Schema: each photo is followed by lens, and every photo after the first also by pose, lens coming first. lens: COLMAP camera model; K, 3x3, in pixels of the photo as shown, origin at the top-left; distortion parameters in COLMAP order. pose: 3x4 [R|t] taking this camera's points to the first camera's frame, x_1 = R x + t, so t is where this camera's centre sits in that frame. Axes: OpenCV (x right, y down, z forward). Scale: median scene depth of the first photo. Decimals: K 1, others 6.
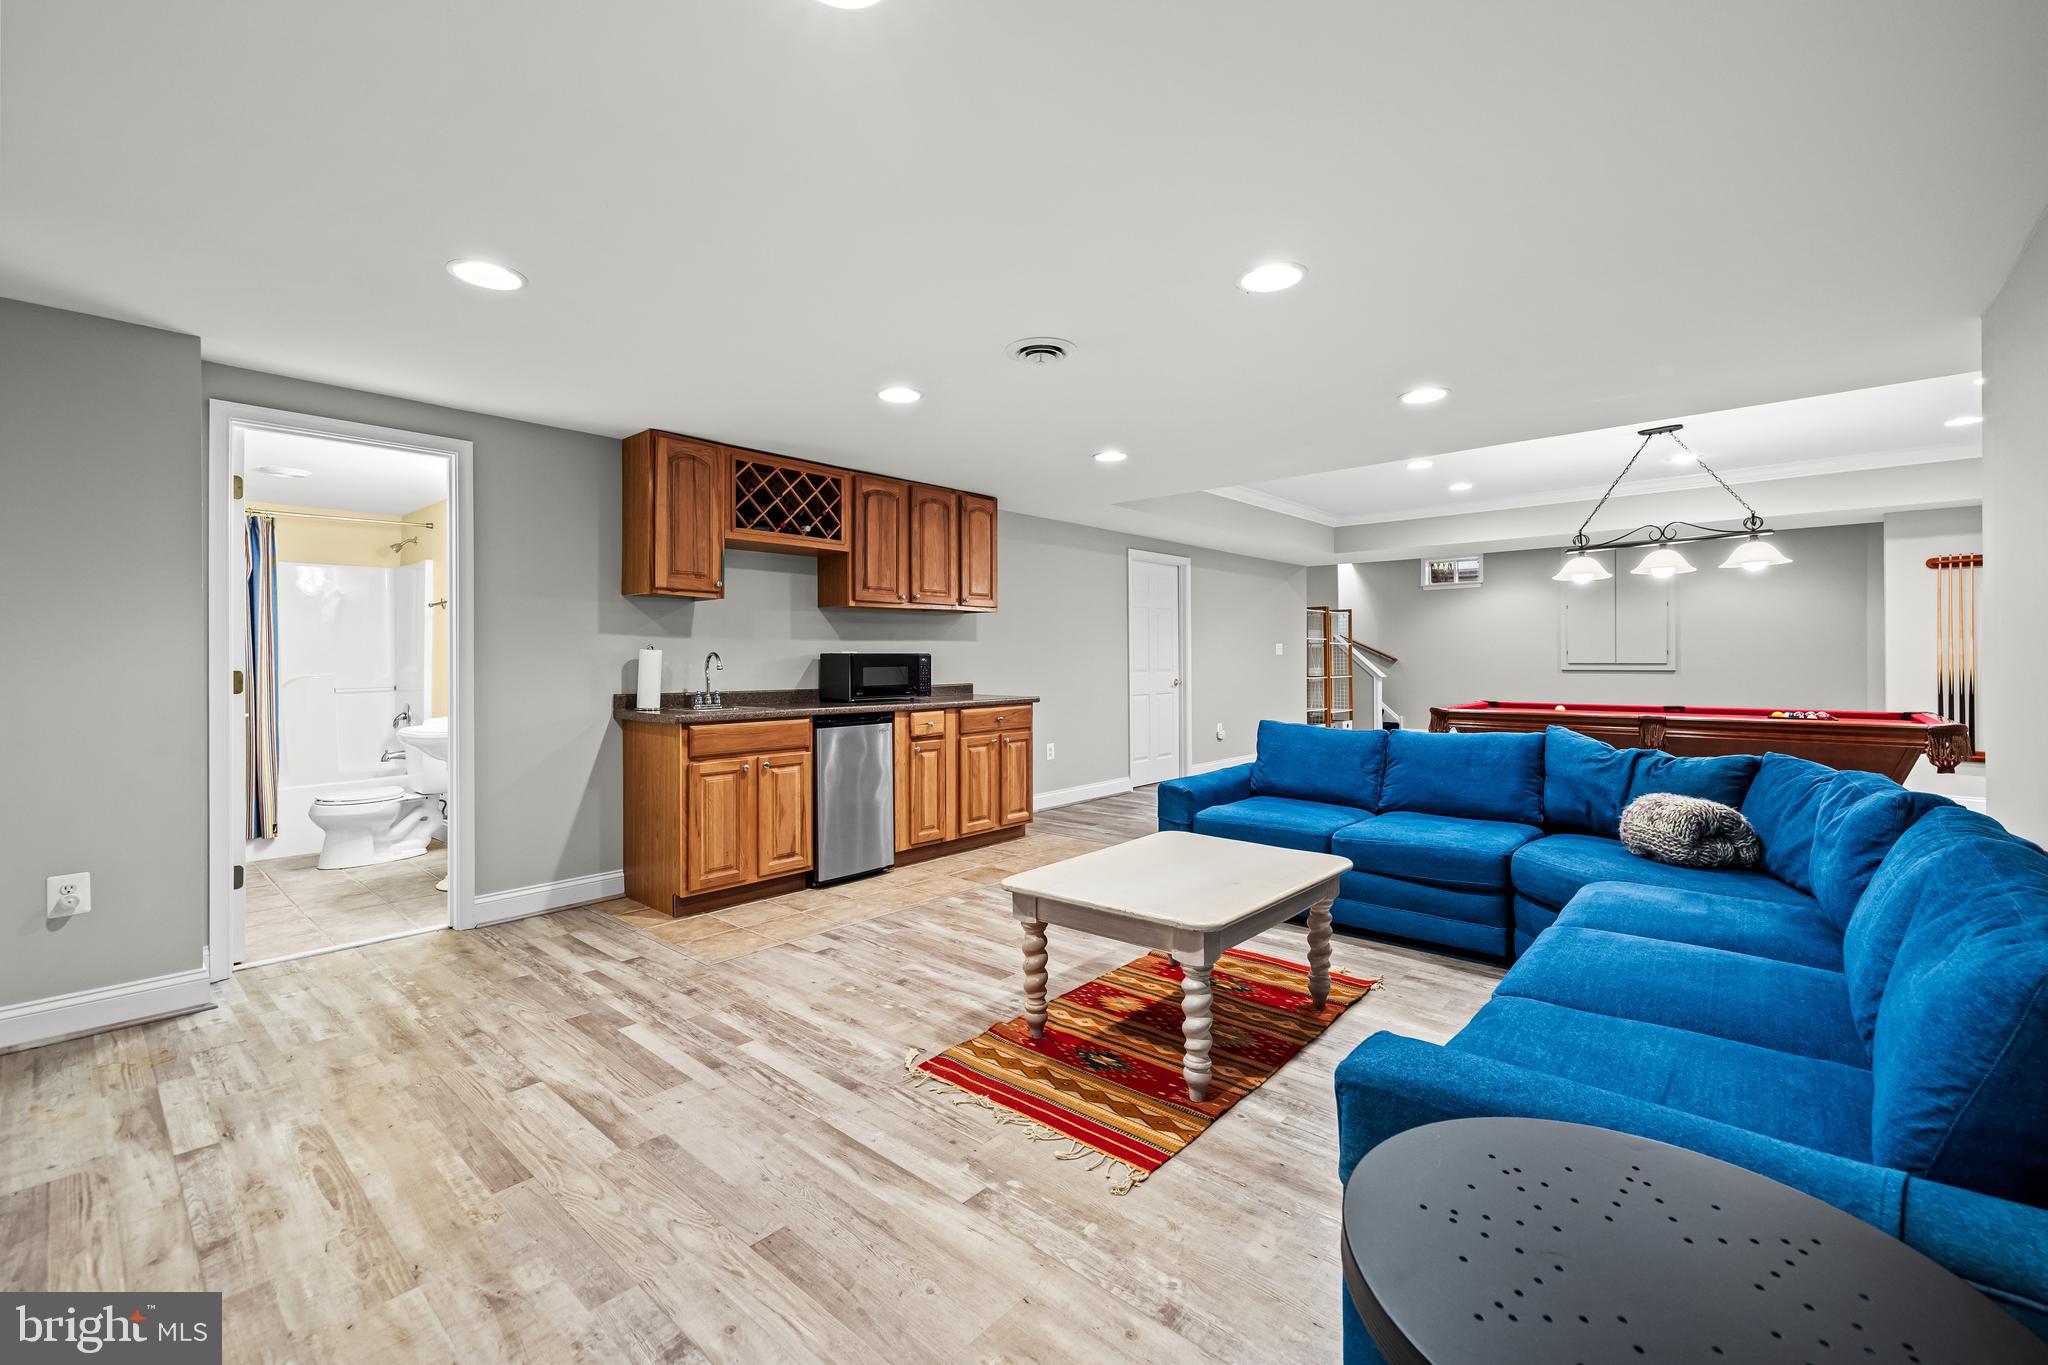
lens RADIAL K [[863.0, 0, 1026.9], [0, 863.0, 664.4], [0, 0, 1]] dist [0.000589, 0.000078]
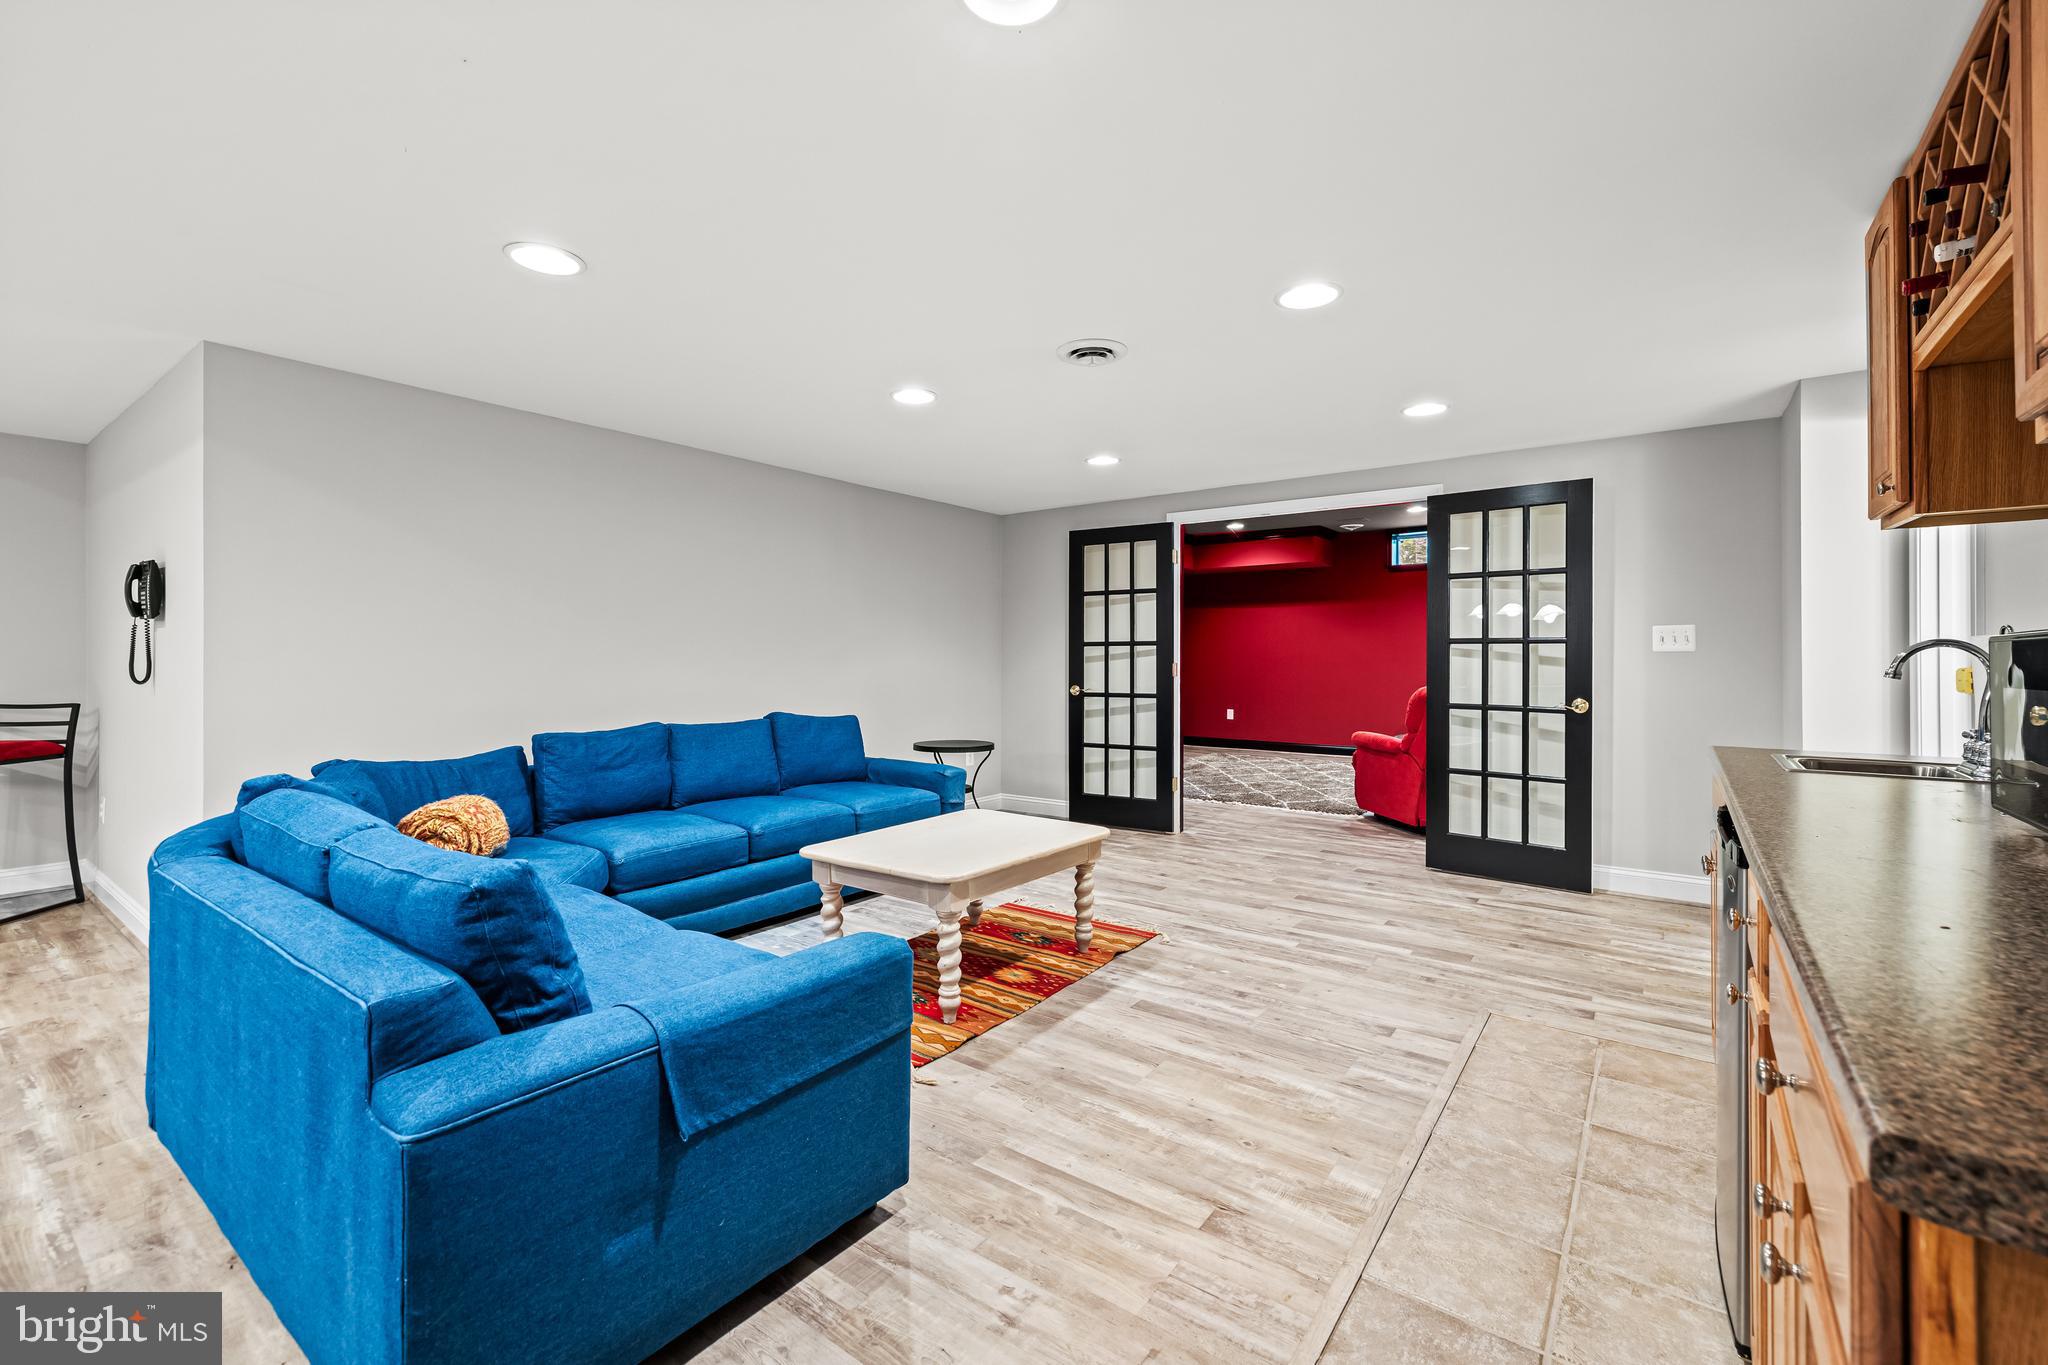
lens RADIAL K [[863.0, 0, 1030.5], [0, 863.0, 664.7], [0, 0, 1]] dist [0.000589, 0.000078]
pose [[-0.995686, 0.004360, -0.092687, 0.182377], [0.003460, 0.999945, 0.009865, -0.010437], [0.092725, 0.009501, -0.995646, 1.993887]]
